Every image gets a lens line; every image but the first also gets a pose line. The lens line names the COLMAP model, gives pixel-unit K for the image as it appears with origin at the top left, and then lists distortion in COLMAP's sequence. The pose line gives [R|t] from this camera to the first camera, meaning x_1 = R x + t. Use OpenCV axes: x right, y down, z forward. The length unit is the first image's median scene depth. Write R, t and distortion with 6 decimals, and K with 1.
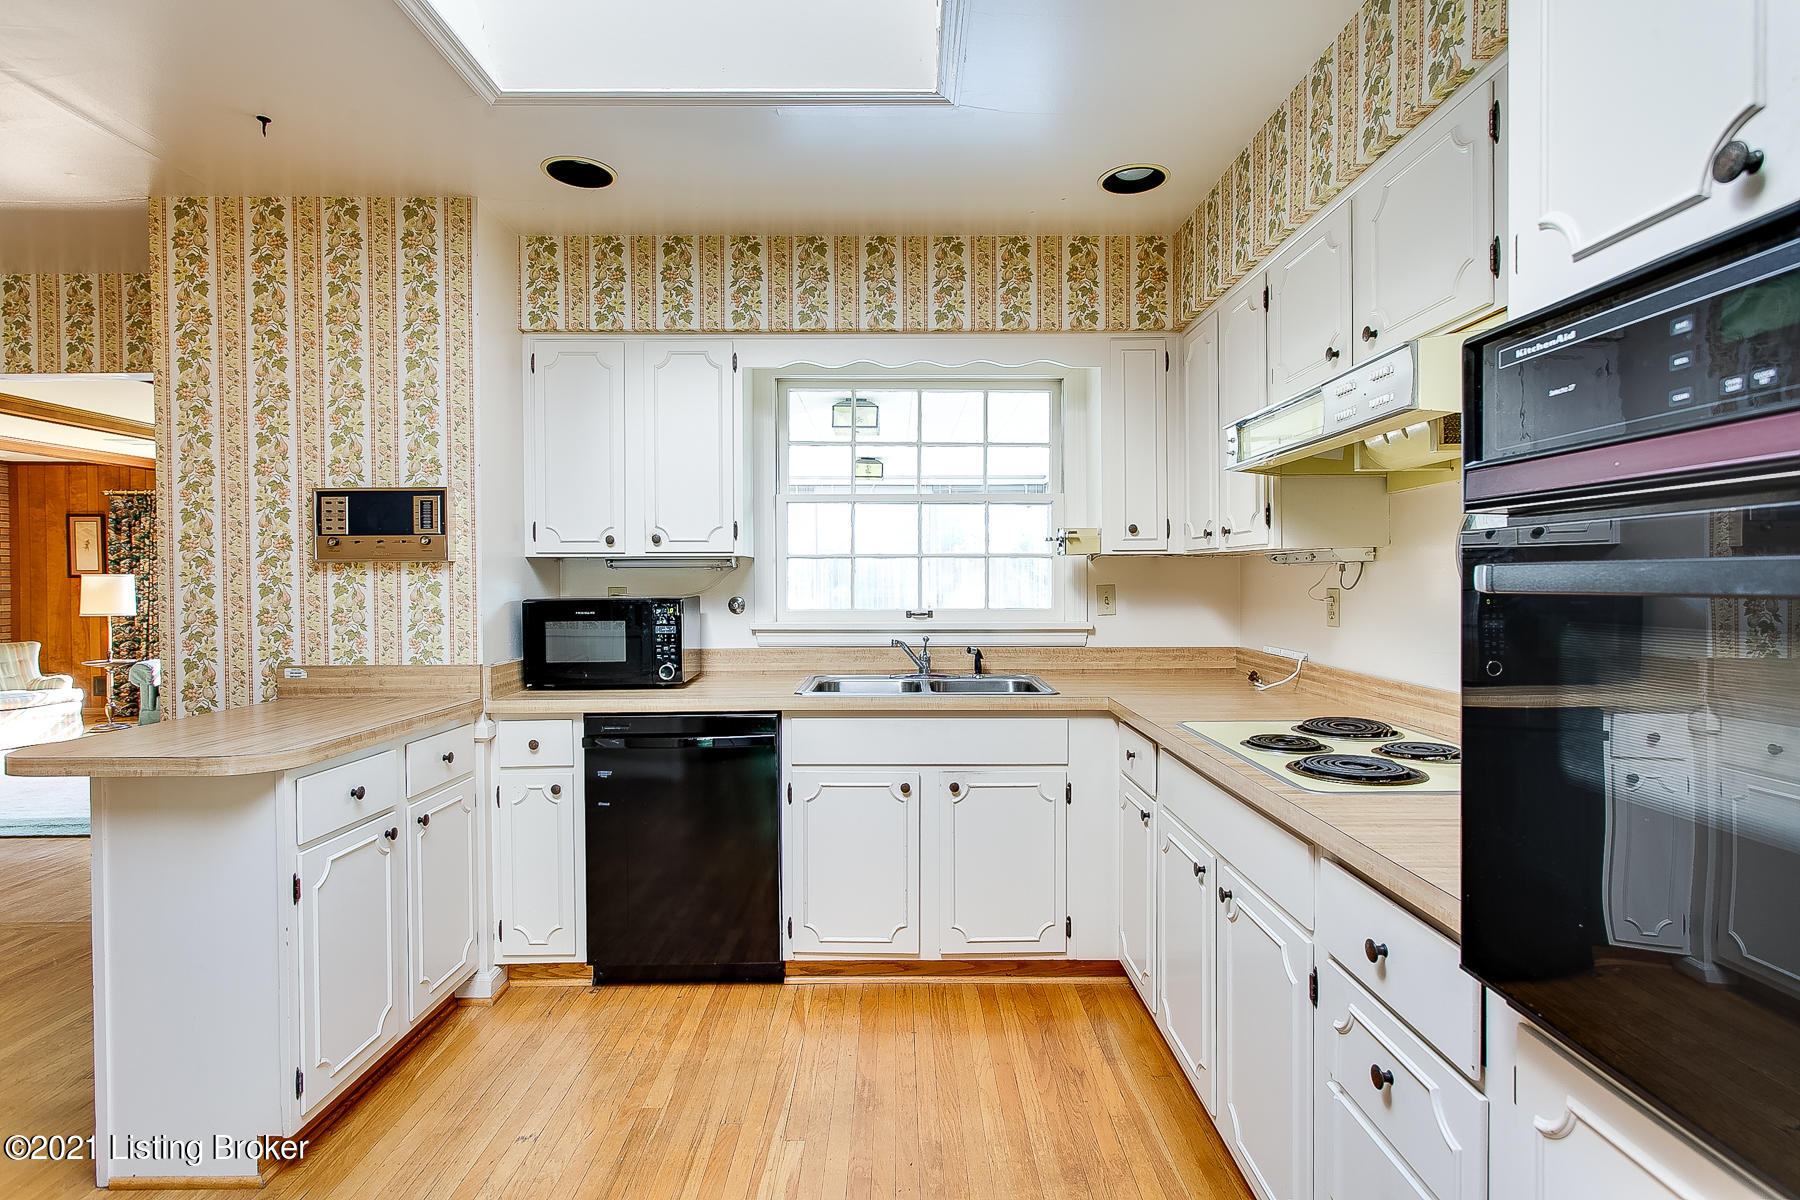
lens RADIAL K [[912.5, 0, 894.6], [0, 912.5, 593.9], [0, 0, 1]] dist [-0.001622, 0.001264]
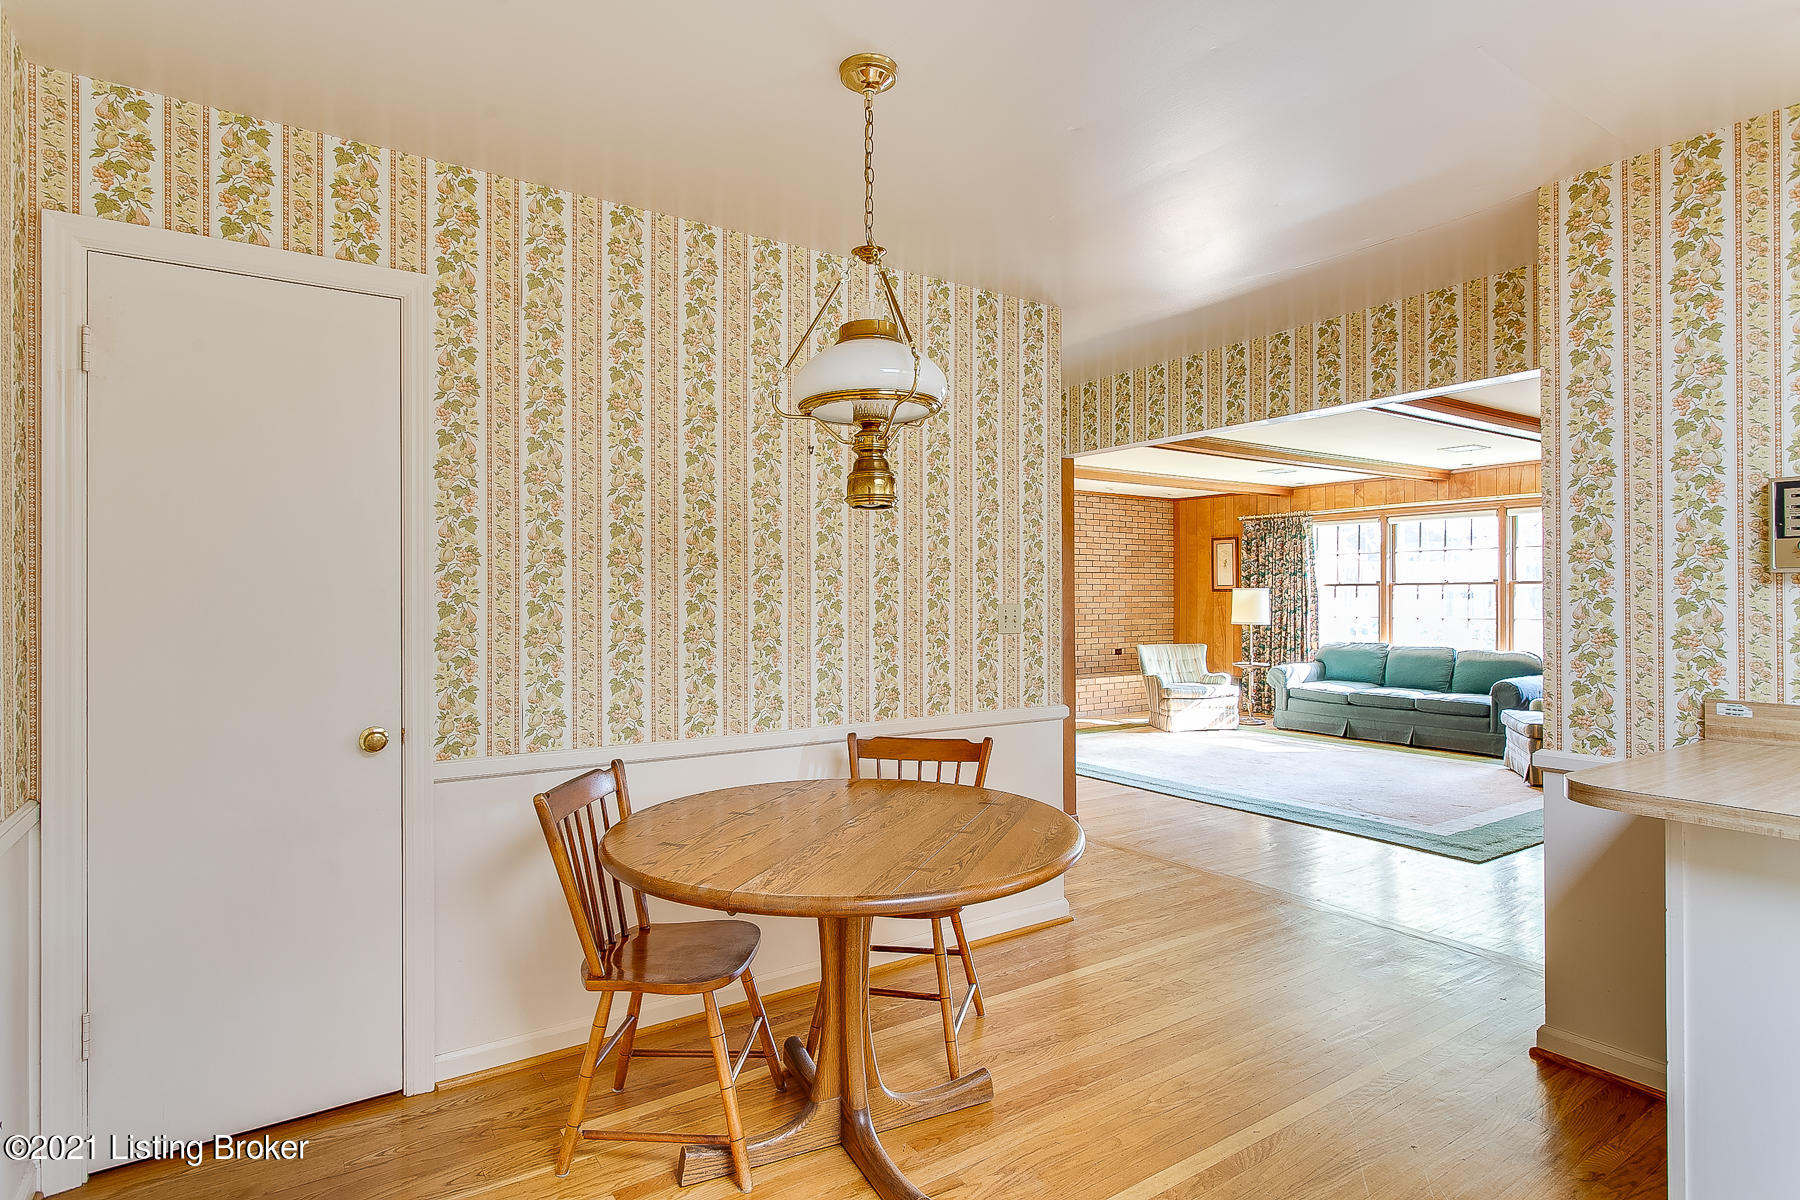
lens RADIAL K [[912.5, 0, 888.7], [0, 912.5, 592.8], [0, 0, 1]] dist [-0.001622, 0.001264]
pose [[0.559857, 0.002251, -0.828586, -0.403079], [-0.015752, 0.999845, -0.007927, 0.001416], [0.828440, 0.017490, 0.559805, -0.073795]]
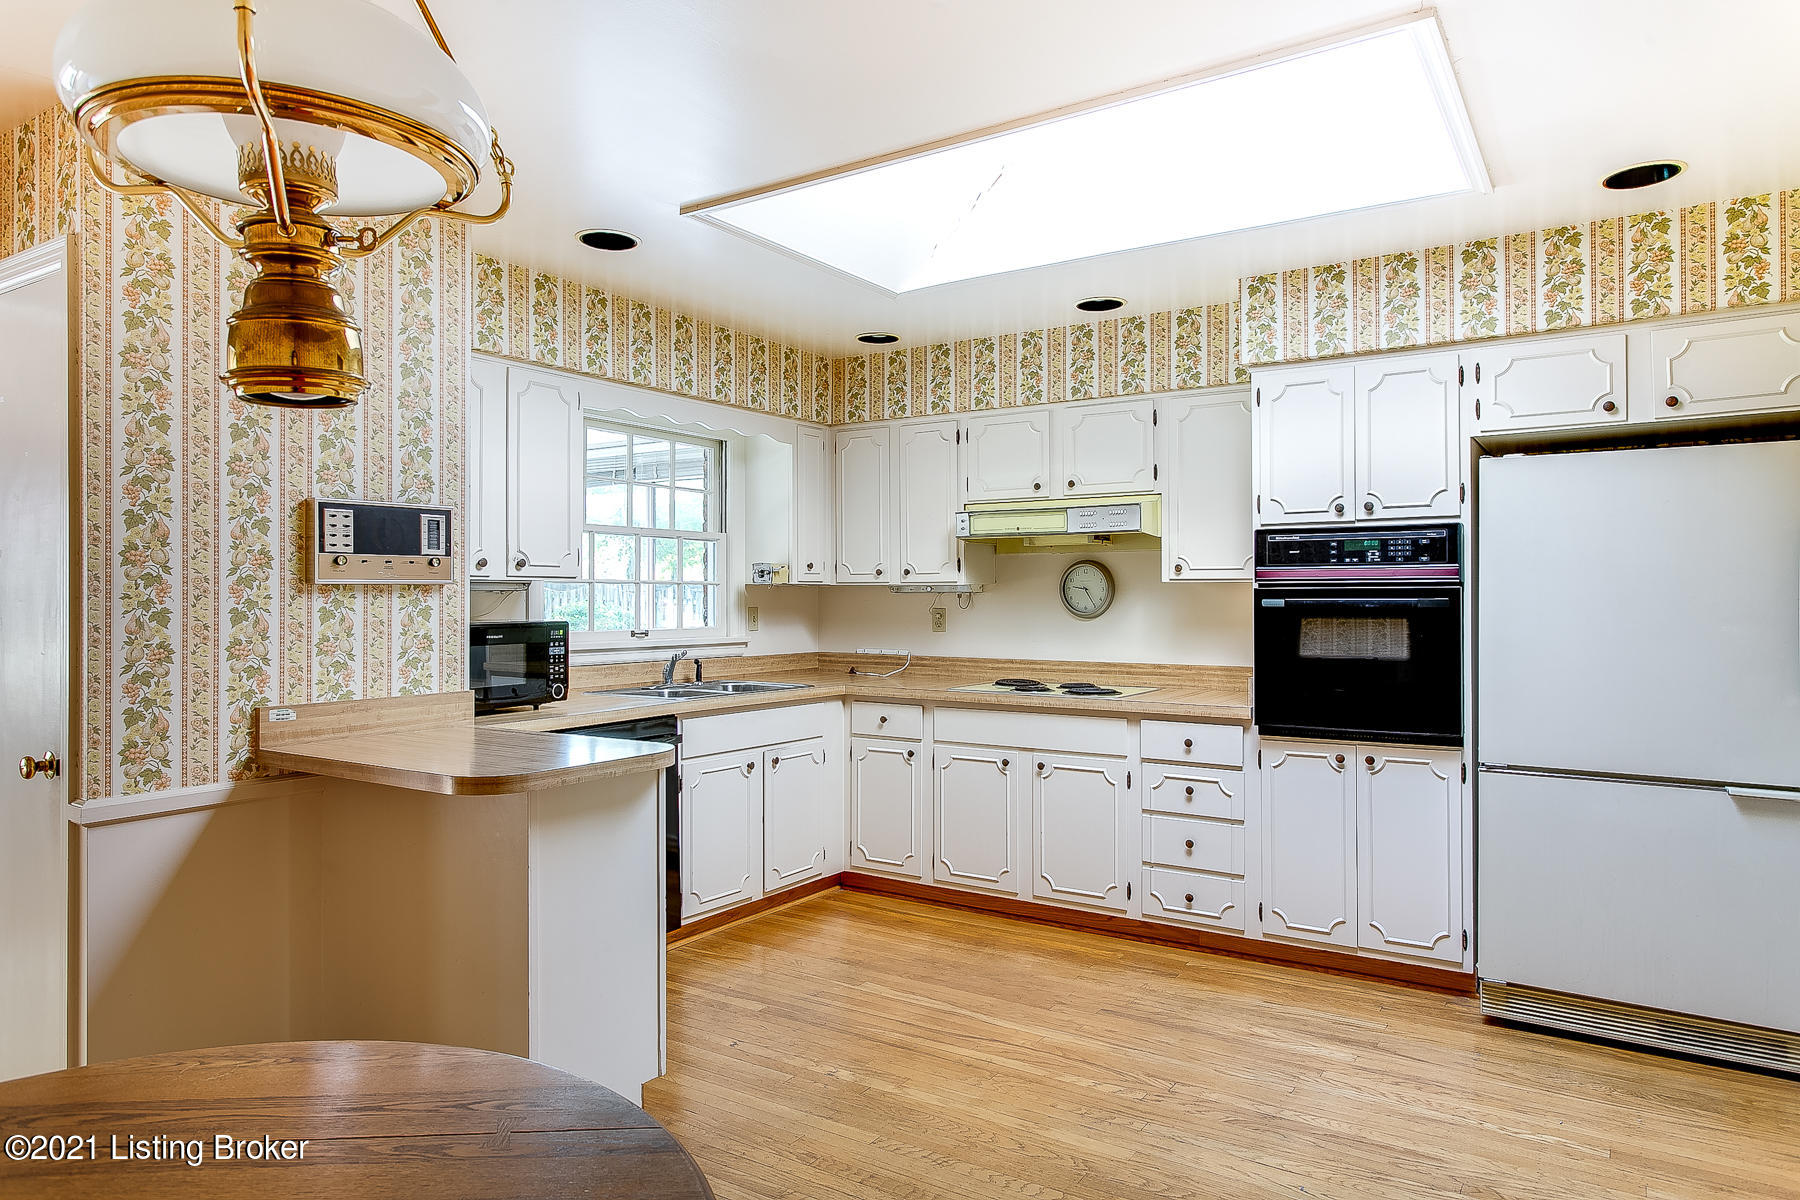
lens RADIAL K [[1043.6, 0, 967.4], [0, 1043.6, 588.9], [0, 0, 1]] dist [0.002302, 0.000119]
pose [[0.542066, 0.010833, 0.840266, -1.114503], [0.012646, 0.999699, -0.021047, -0.000741], [-0.840241, 0.022035, 0.541766, -0.053411]]
